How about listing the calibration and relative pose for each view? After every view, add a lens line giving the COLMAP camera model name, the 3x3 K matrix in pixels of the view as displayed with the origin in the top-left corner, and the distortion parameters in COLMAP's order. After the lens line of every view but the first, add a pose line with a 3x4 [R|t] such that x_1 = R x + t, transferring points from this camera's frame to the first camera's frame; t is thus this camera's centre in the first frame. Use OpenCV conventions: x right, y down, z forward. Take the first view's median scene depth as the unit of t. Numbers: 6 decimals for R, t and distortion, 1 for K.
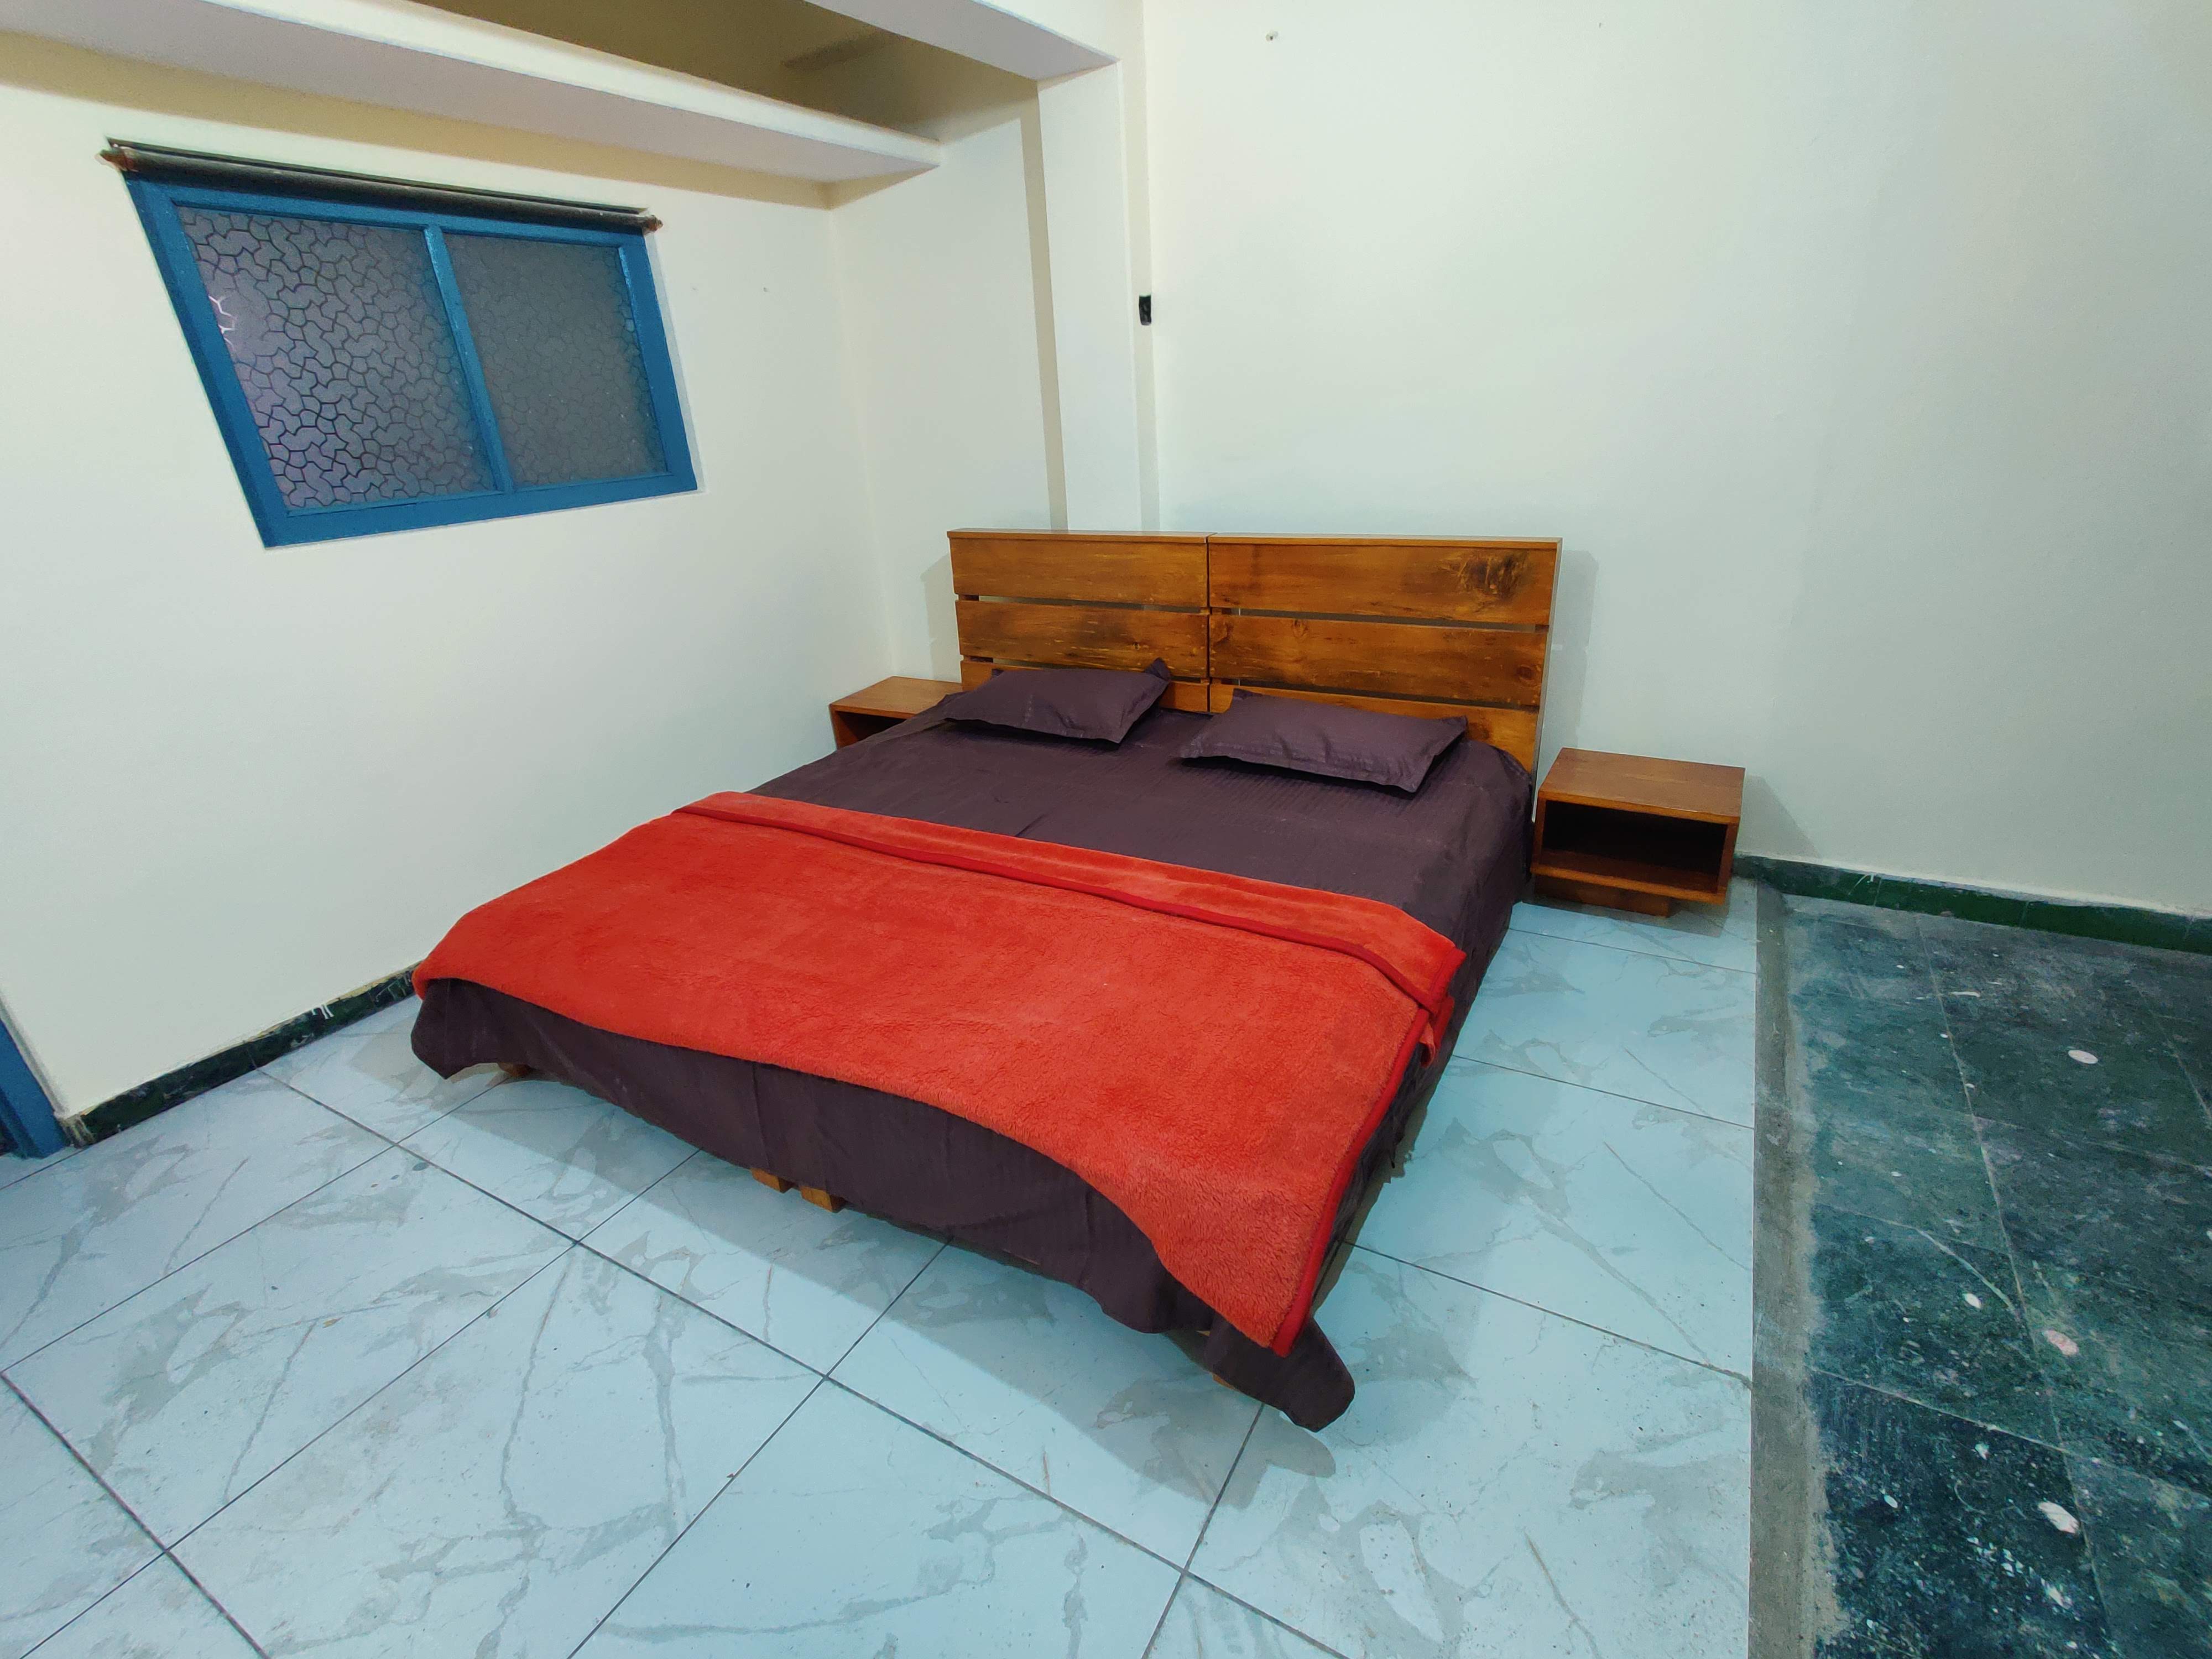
lens RADIAL K [[1026.3, 0, 1106.0], [0, 1026.3, 829.5], [0, 0, 1]] dist [-0.001622, 0.000723]
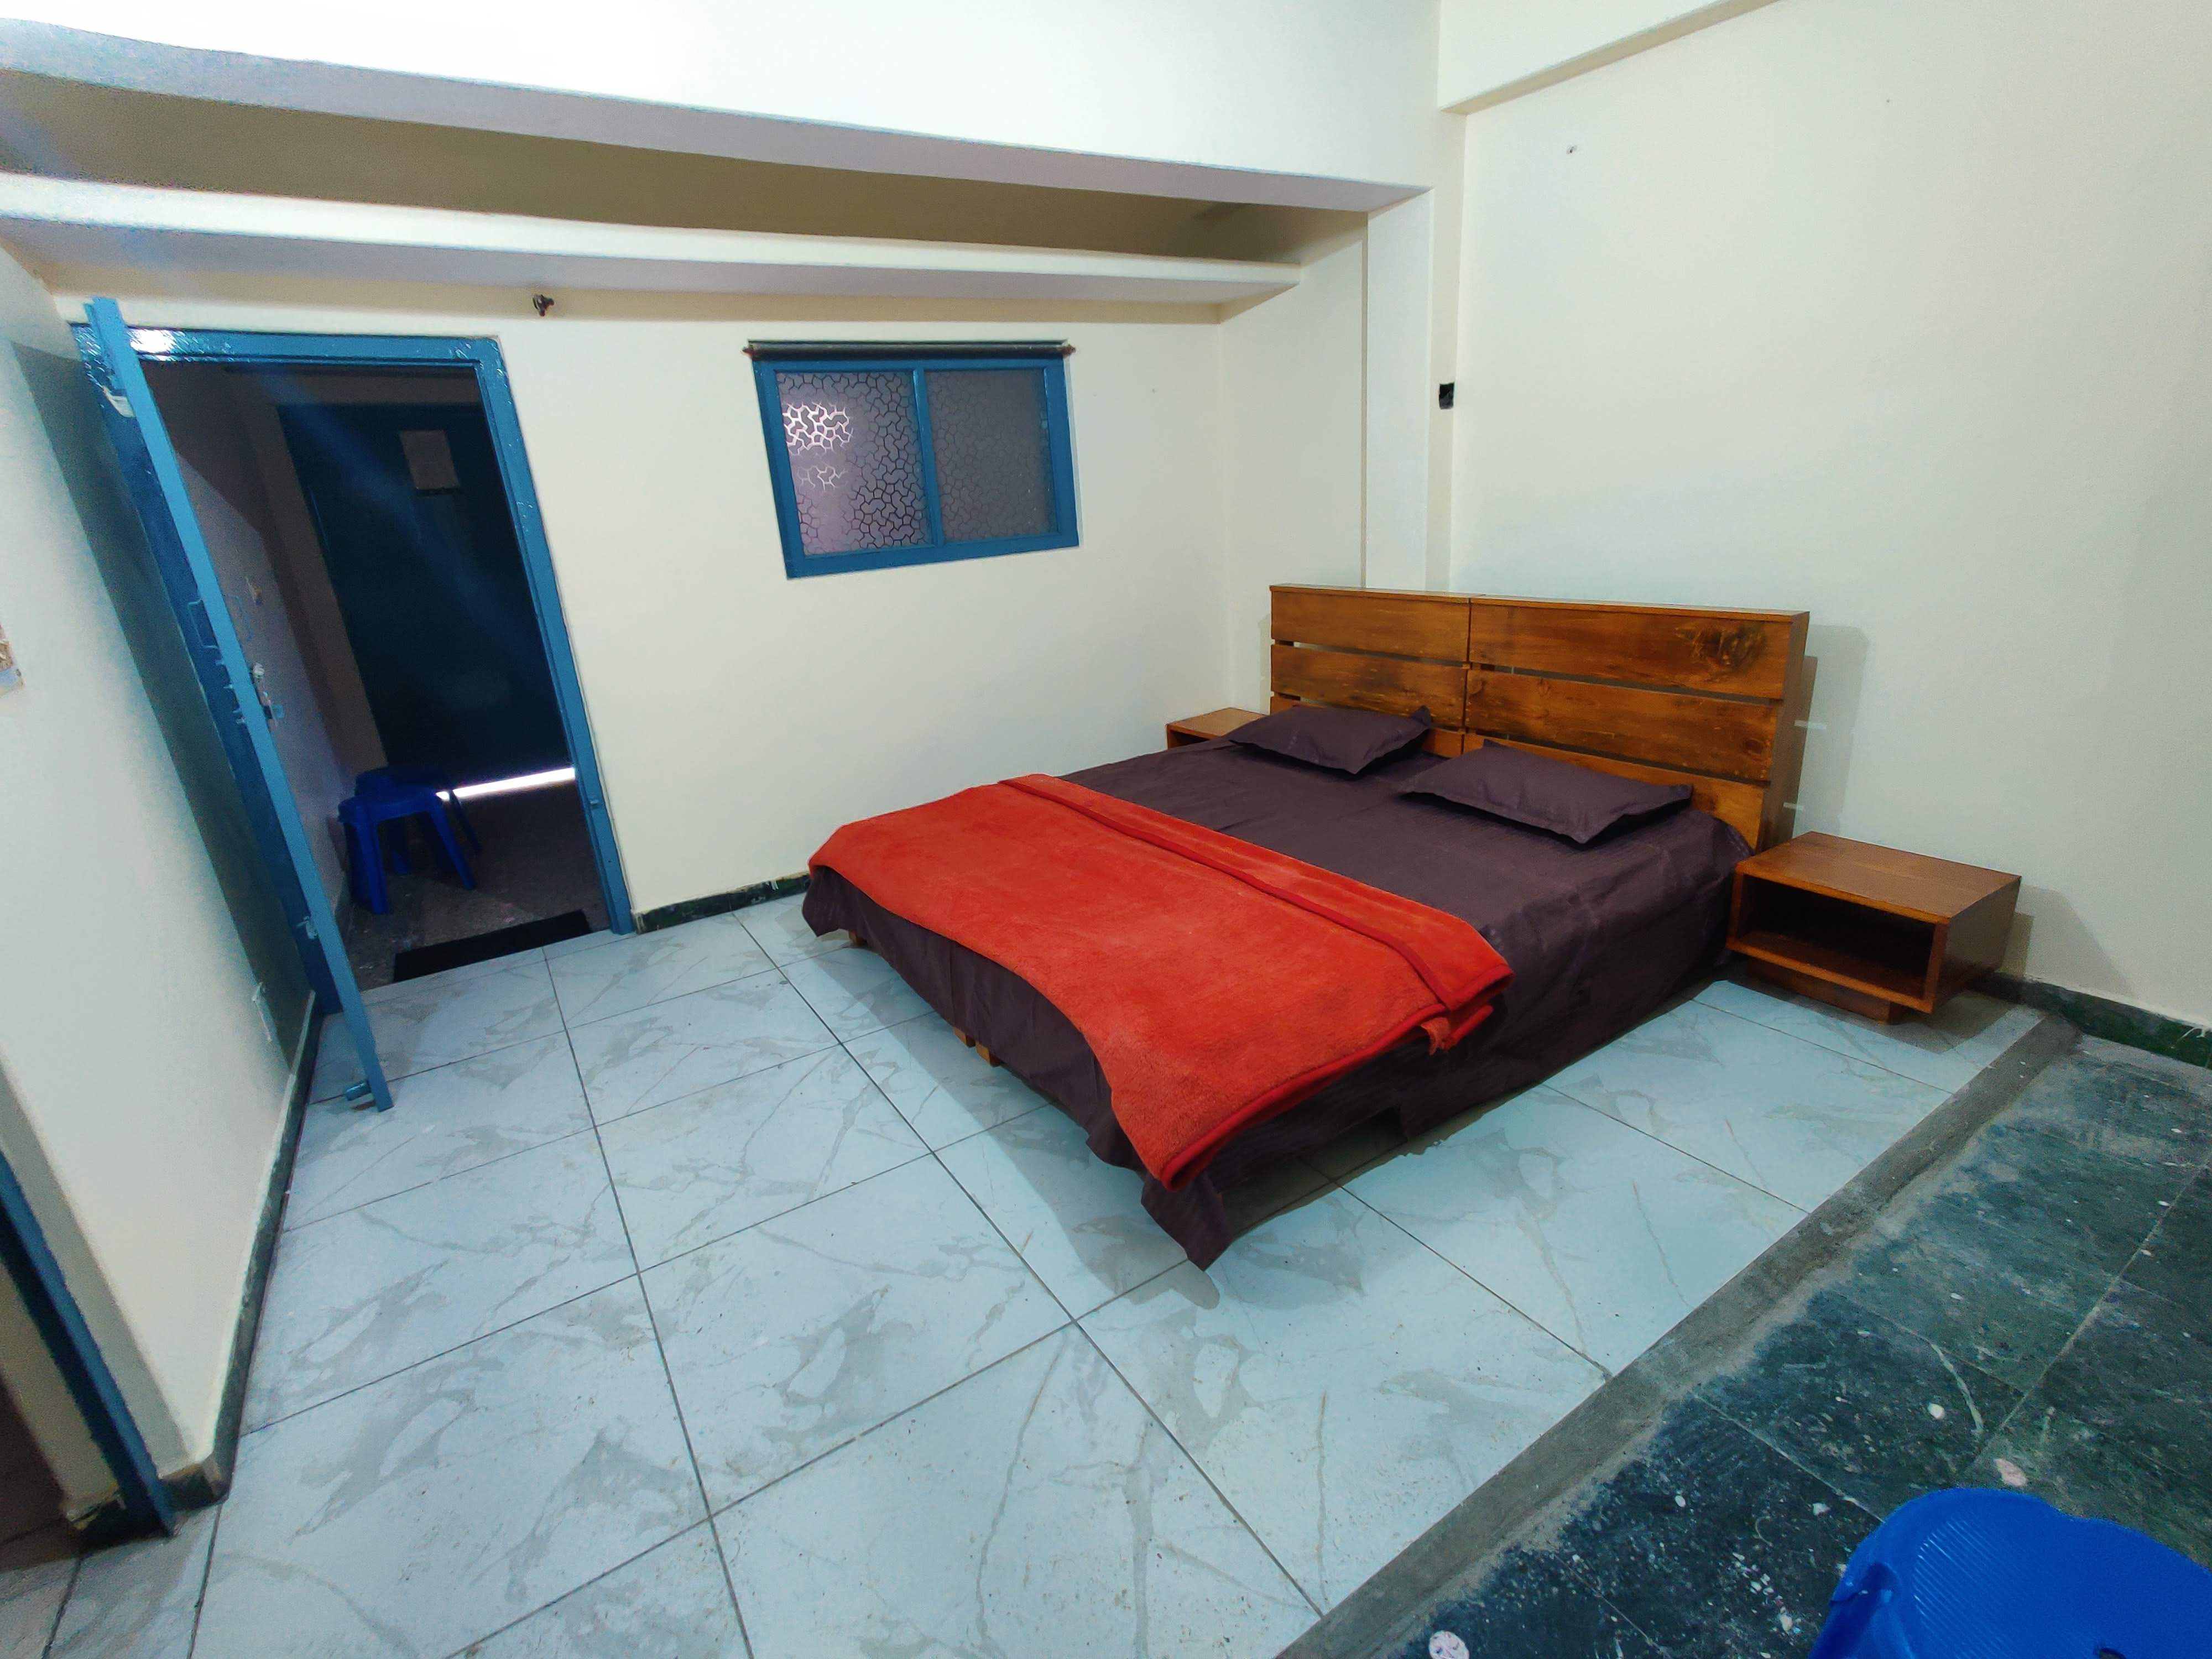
lens RADIAL K [[1012.9, 0, 1106.0], [0, 1012.9, 829.5], [0, 0, 1]] dist [-0.023275, 0.020319]
pose [[0.889087, 0.139228, -0.436050, 0.309838], [-0.161134, 0.986841, -0.013452, 0.041156], [0.428439, 0.082222, 0.899822, -0.130562]]
